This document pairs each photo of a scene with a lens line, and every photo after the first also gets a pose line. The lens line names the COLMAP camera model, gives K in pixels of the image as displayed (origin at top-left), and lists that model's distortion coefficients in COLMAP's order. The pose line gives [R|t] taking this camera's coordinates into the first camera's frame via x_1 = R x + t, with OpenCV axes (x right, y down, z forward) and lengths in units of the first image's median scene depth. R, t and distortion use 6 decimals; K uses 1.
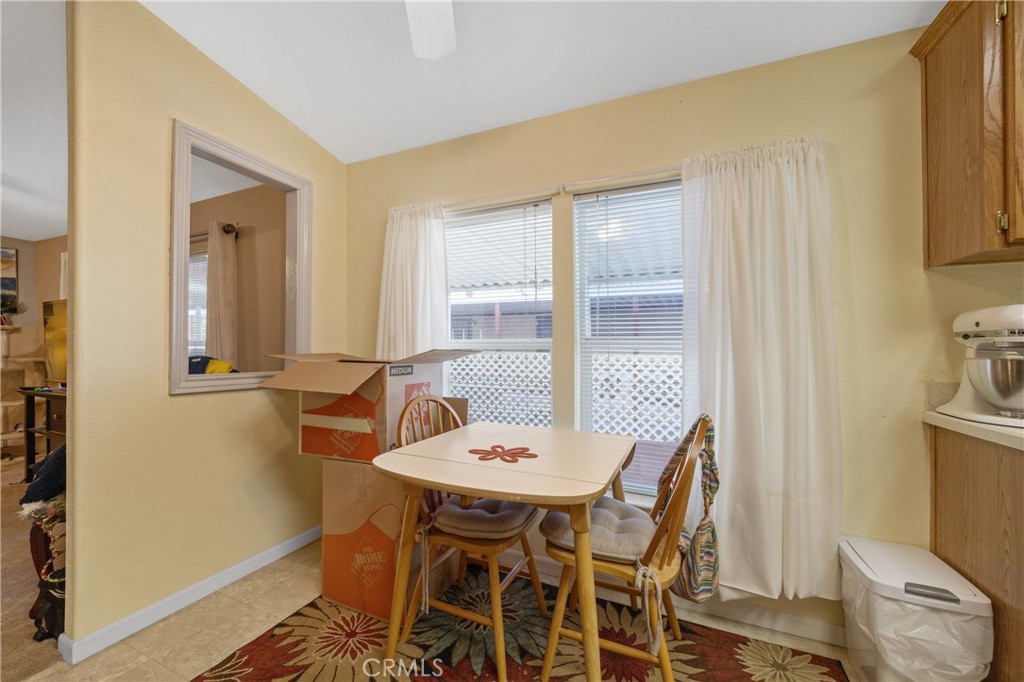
lens RADIAL K [[400.4, 0, 508.7], [0, 400.4, 343.0], [0, 0, 1]] dist [-0.007303, 0.000080]
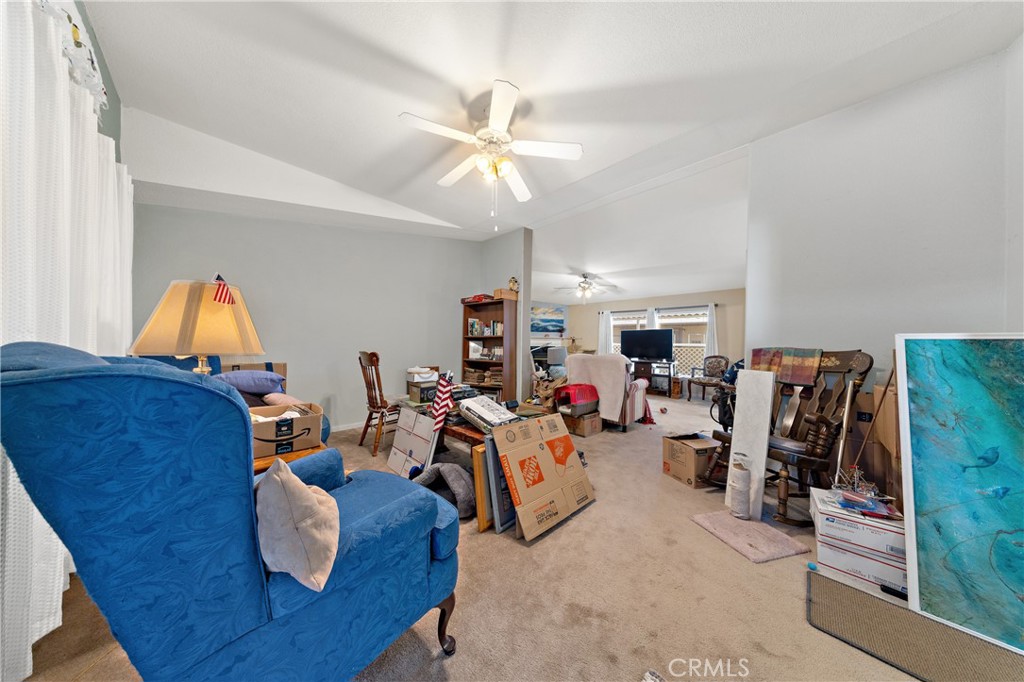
lens RADIAL K [[299.0, 0, 498.8], [0, 299.0, 336.9], [0, 0, 1]] dist [0.004972, -0.000380]
pose [[0.929656, -0.002691, -0.368418, -2.937417], [0.000916, 0.999987, -0.004992, -0.108741], [0.368426, 0.004303, 0.929647, -3.352971]]
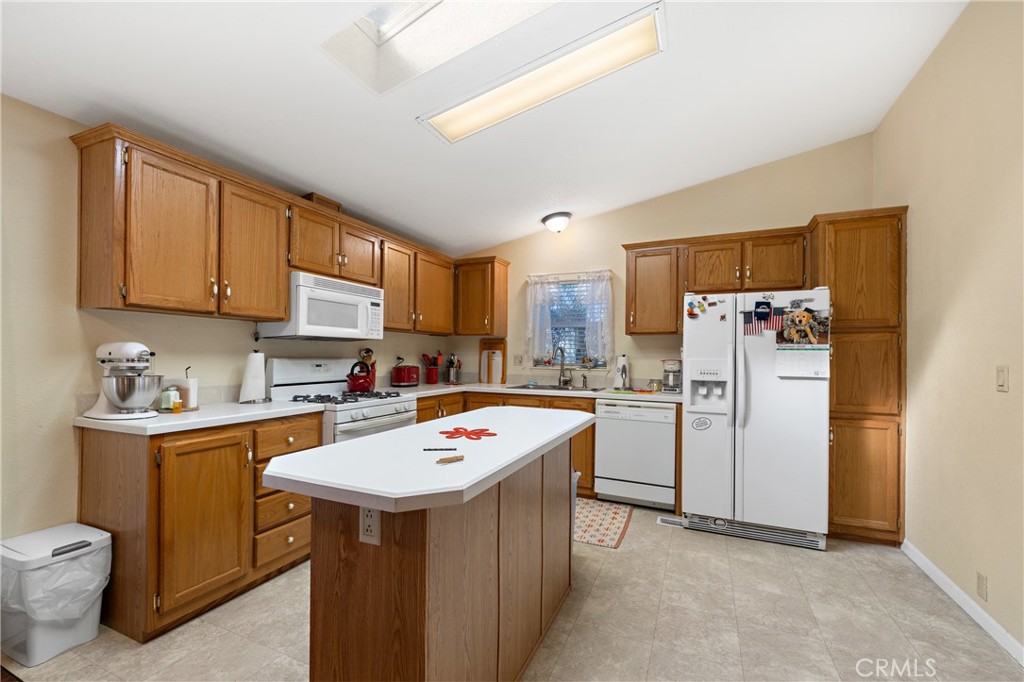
lens RADIAL K [[422.8, 0, 498.5], [0, 422.8, 351.4], [0, 0, 1]] dist [0.001190, -0.000315]
pose [[0.018140, 0.001452, 0.999834, -0.347914], [-0.022570, 0.999745, -0.001043, -0.081342], [-0.999581, -0.022547, 0.018168, -0.450259]]
